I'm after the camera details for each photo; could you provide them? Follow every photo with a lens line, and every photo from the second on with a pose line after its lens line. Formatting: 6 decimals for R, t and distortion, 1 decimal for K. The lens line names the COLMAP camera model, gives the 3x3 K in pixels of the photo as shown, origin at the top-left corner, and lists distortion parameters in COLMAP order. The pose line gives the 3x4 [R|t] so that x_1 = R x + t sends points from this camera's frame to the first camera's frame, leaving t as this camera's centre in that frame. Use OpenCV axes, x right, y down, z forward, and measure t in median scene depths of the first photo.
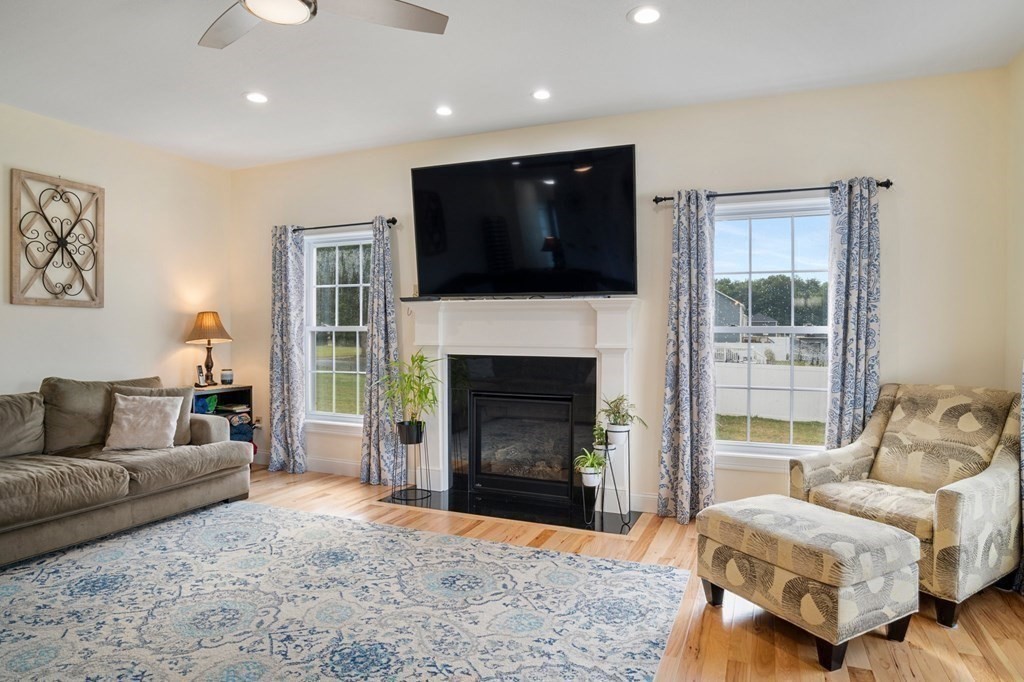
lens RADIAL K [[590.4, 0, 518.3], [0, 590.4, 344.1], [0, 0, 1]] dist [-0.028393, 0.003476]
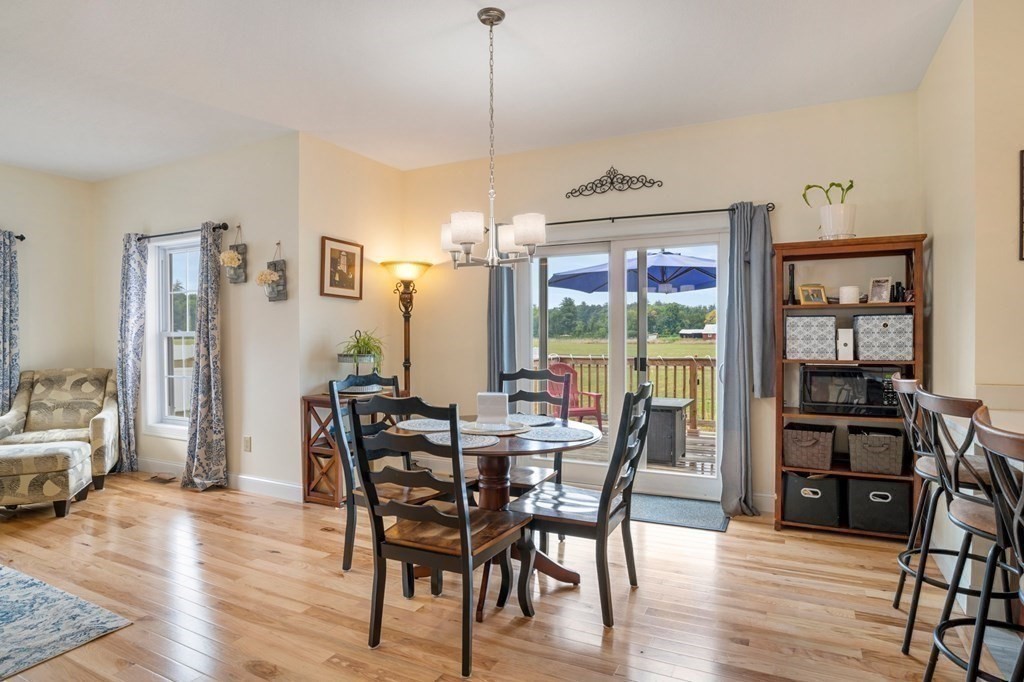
lens RADIAL K [[590.4, 0, 518.8], [0, 590.4, 342.8], [0, 0, 1]] dist [-0.028393, 0.003476]
pose [[0.085613, -0.009607, 0.996282, -0.826614], [0.024267, 0.999677, 0.007555, 0.016030], [-0.996033, 0.023530, 0.085818, -0.439453]]
